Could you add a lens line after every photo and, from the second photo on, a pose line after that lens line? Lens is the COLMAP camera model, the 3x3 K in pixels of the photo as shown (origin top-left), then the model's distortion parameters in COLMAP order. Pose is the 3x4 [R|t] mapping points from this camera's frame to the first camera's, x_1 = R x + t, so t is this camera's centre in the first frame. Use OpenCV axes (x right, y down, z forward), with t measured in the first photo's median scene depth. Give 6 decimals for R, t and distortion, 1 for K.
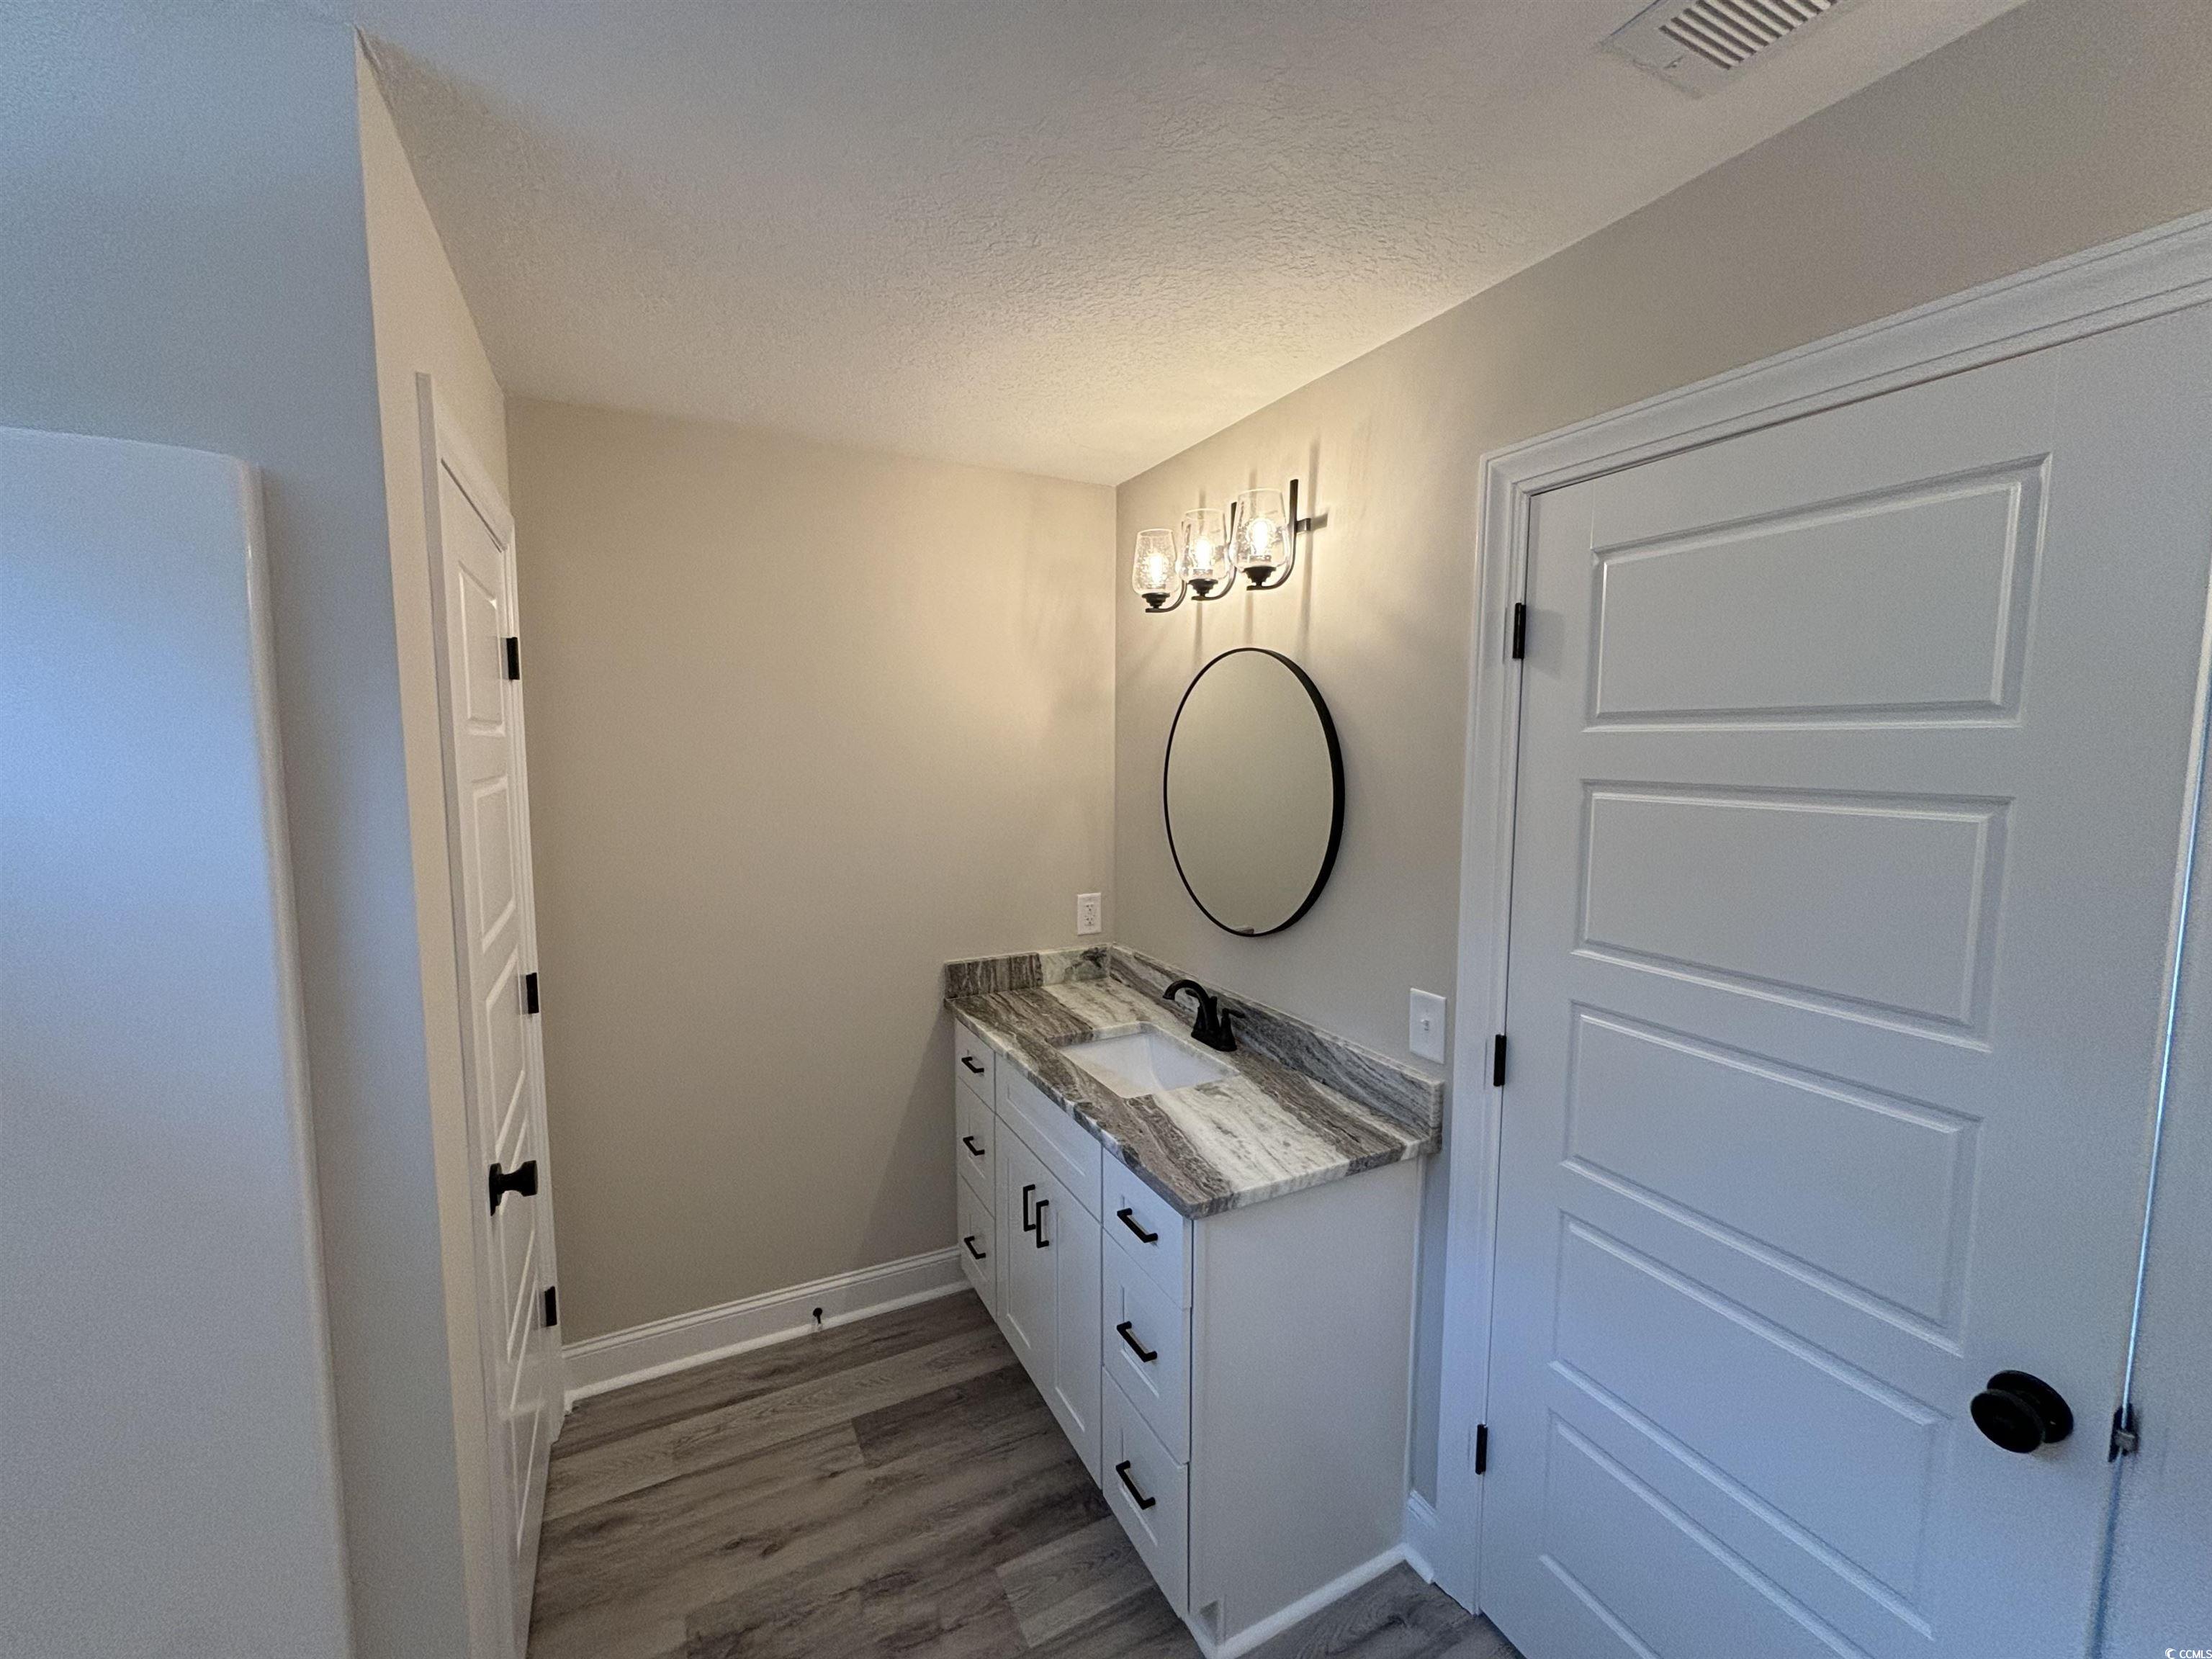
lens RADIAL K [[886.3, 0, 1099.7], [0, 886.3, 832.7], [0, 0, 1]] dist [0.004195, 0.000041]
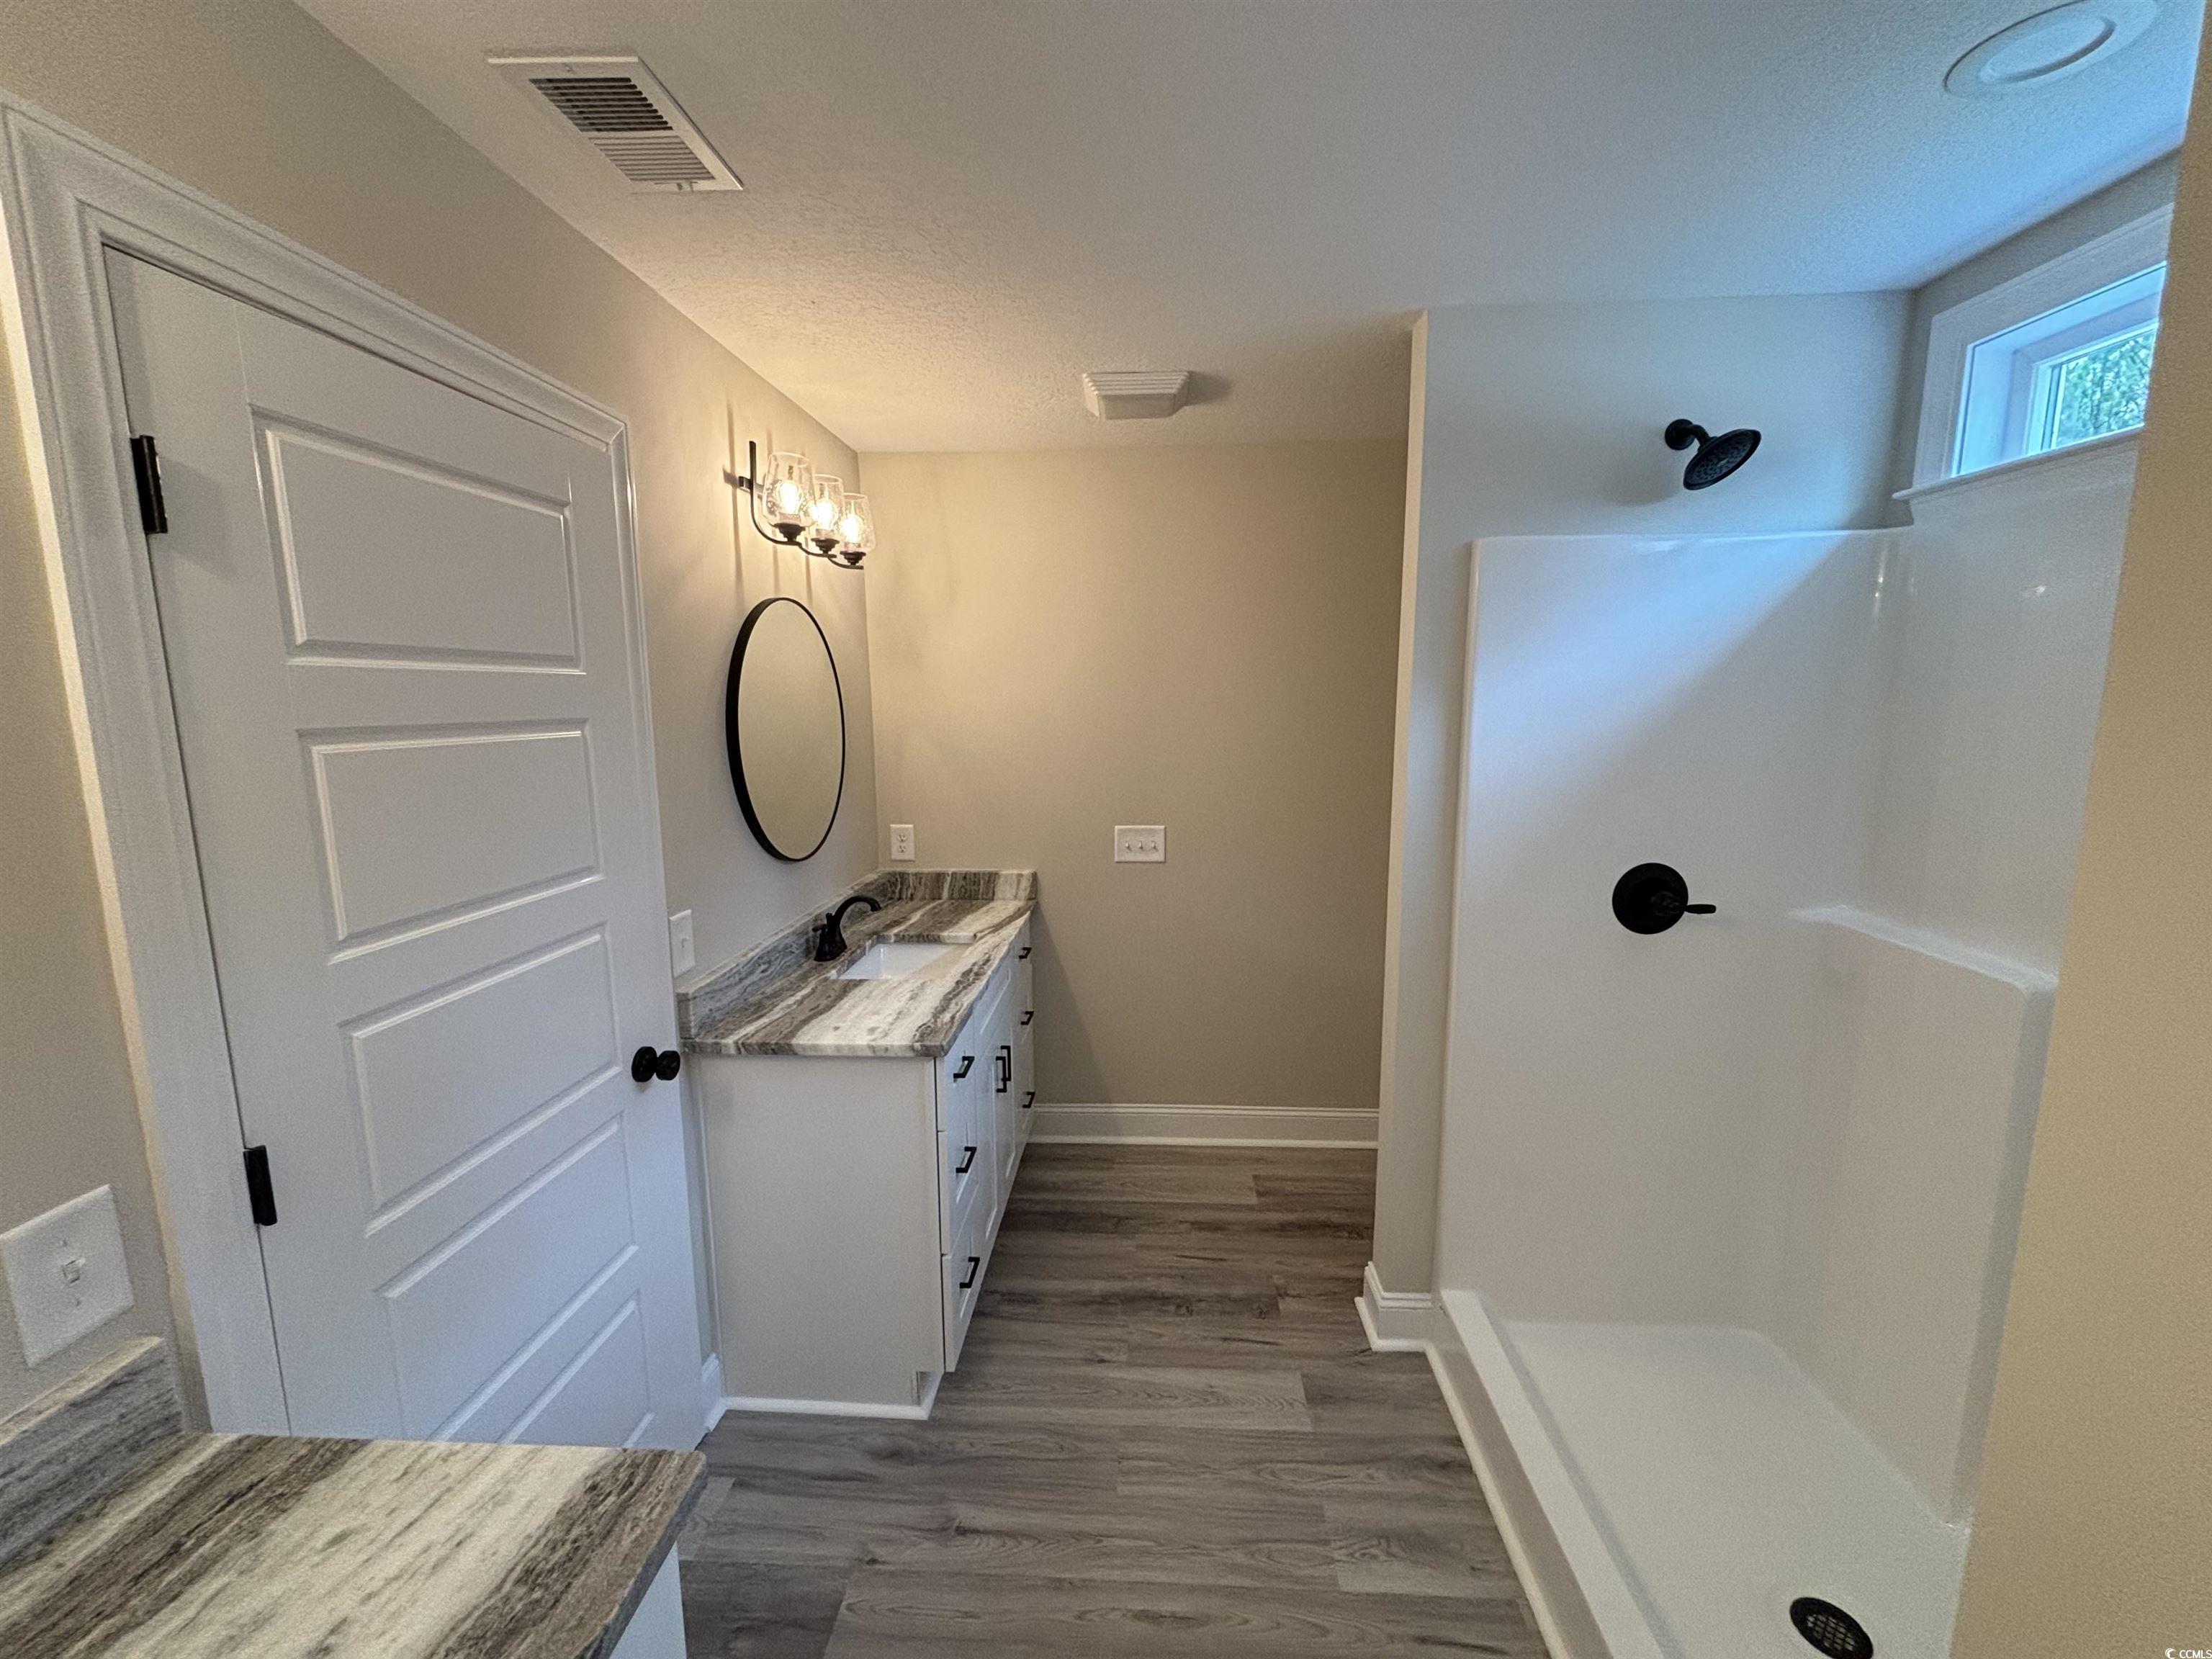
lens RADIAL K [[886.3, 0, 1113.5], [0, 886.3, 822.7], [0, 0, 1]] dist [0.004195, 0.000041]
pose [[-0.862969, -0.065366, 0.501010, -0.395865], [0.061160, 0.970790, 0.232004, -0.111059], [-0.501541, 0.230854, -0.833764, 1.237161]]
